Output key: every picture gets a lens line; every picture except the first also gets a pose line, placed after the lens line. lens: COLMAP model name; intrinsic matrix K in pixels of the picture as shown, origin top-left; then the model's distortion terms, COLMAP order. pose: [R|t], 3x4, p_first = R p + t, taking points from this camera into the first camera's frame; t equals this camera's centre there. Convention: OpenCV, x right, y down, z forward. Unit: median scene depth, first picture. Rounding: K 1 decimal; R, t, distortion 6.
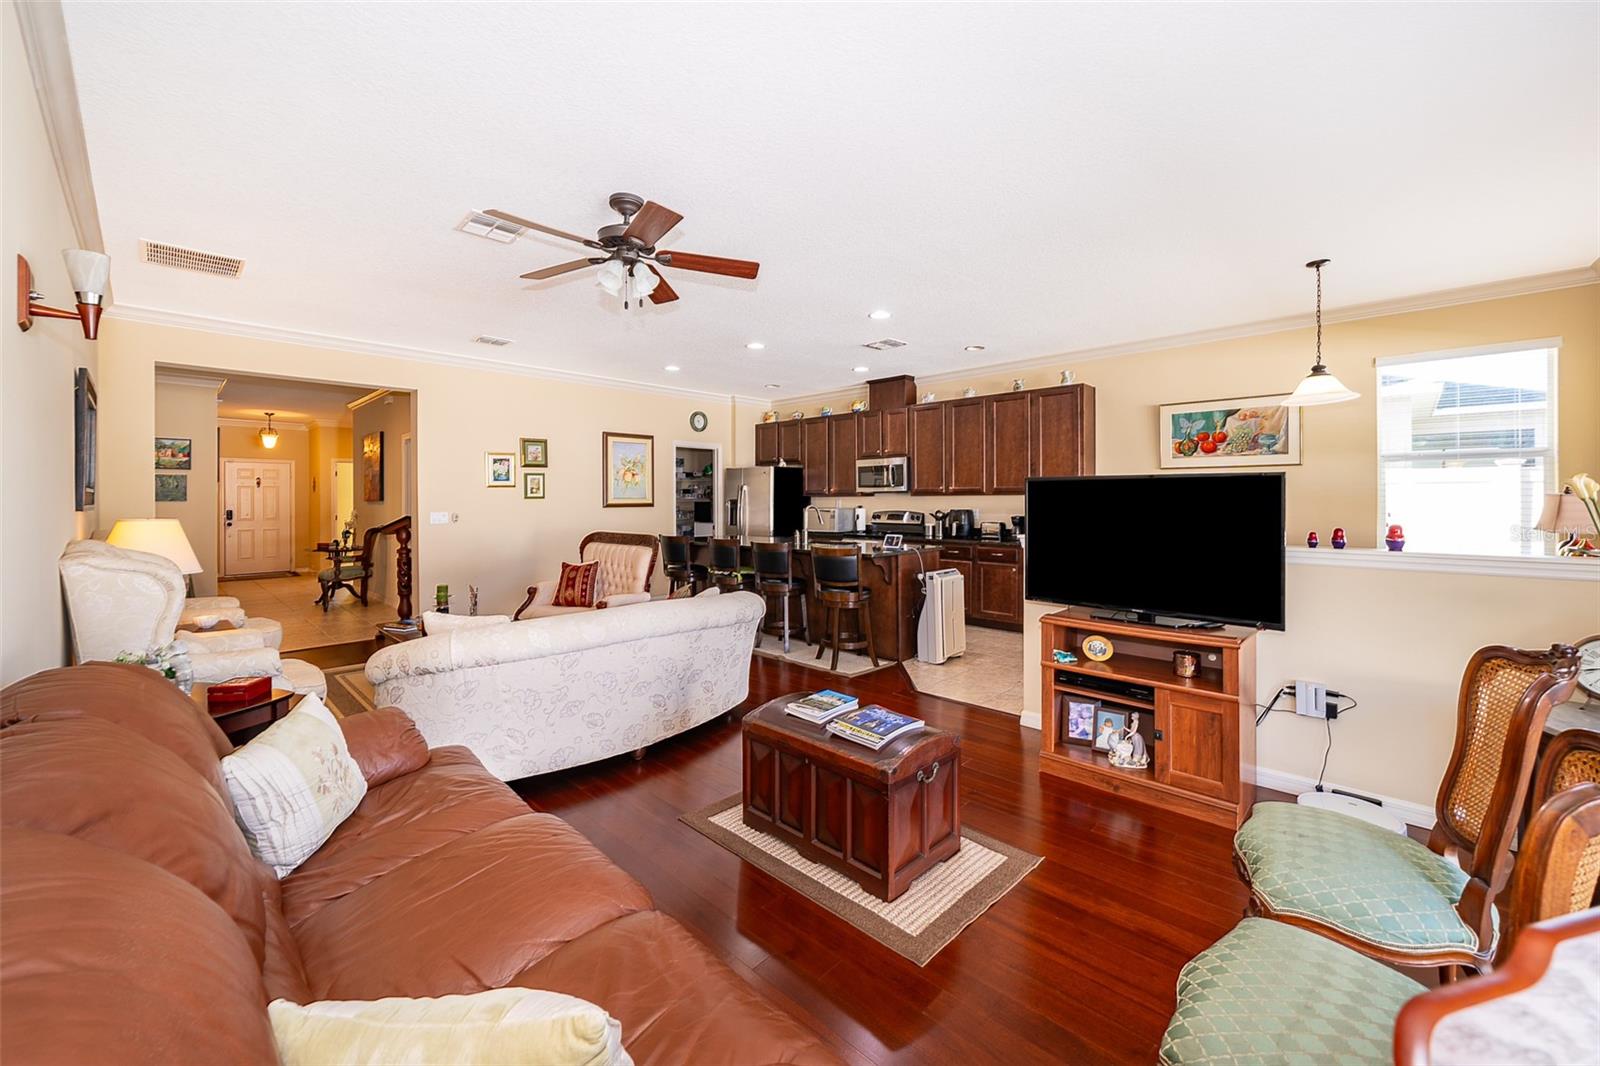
lens RADIAL K [[622.3, 0, 796.2], [0, 622.3, 502.3], [0, 0, 1]] dist [-0.002555, -0.000087]
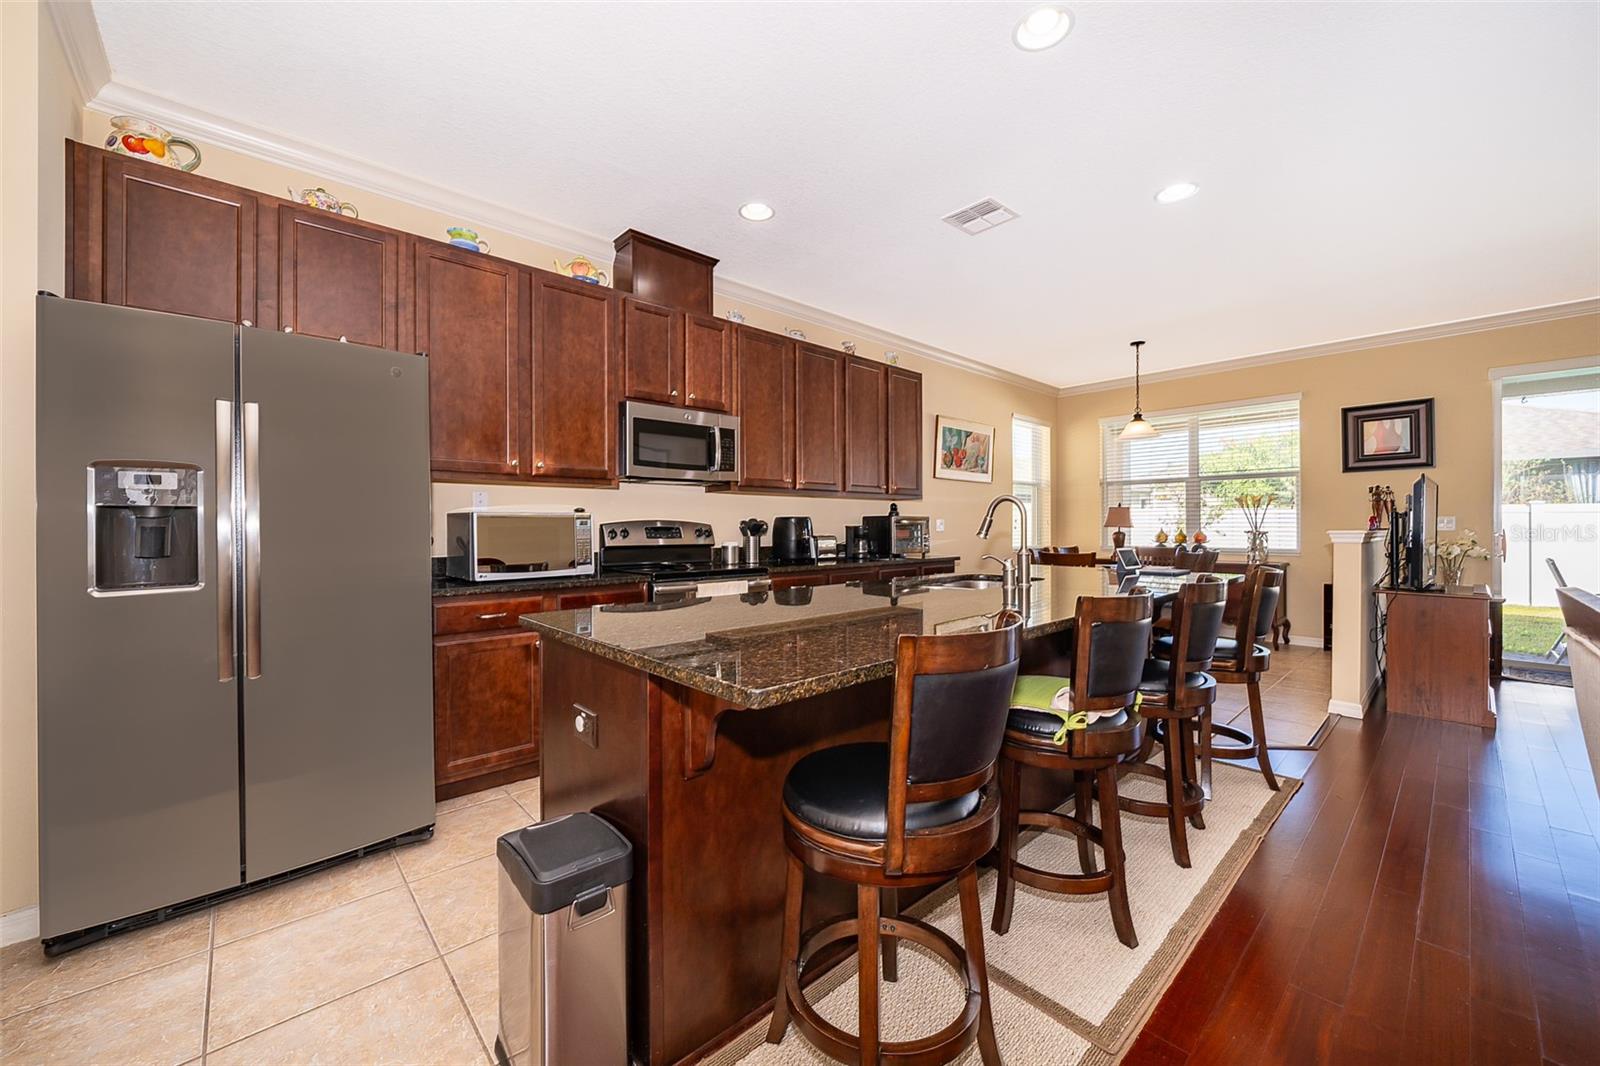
lens RADIAL K [[622.3, 0, 798.6], [0, 622.3, 520.8], [0, 0, 1]] dist [-0.002555, -0.000087]
pose [[0.059069, 0.011421, 0.998189, -0.343550], [0.003296, 0.999927, -0.011636, 0.021350], [-0.998248, 0.003977, 0.059027, 0.916476]]
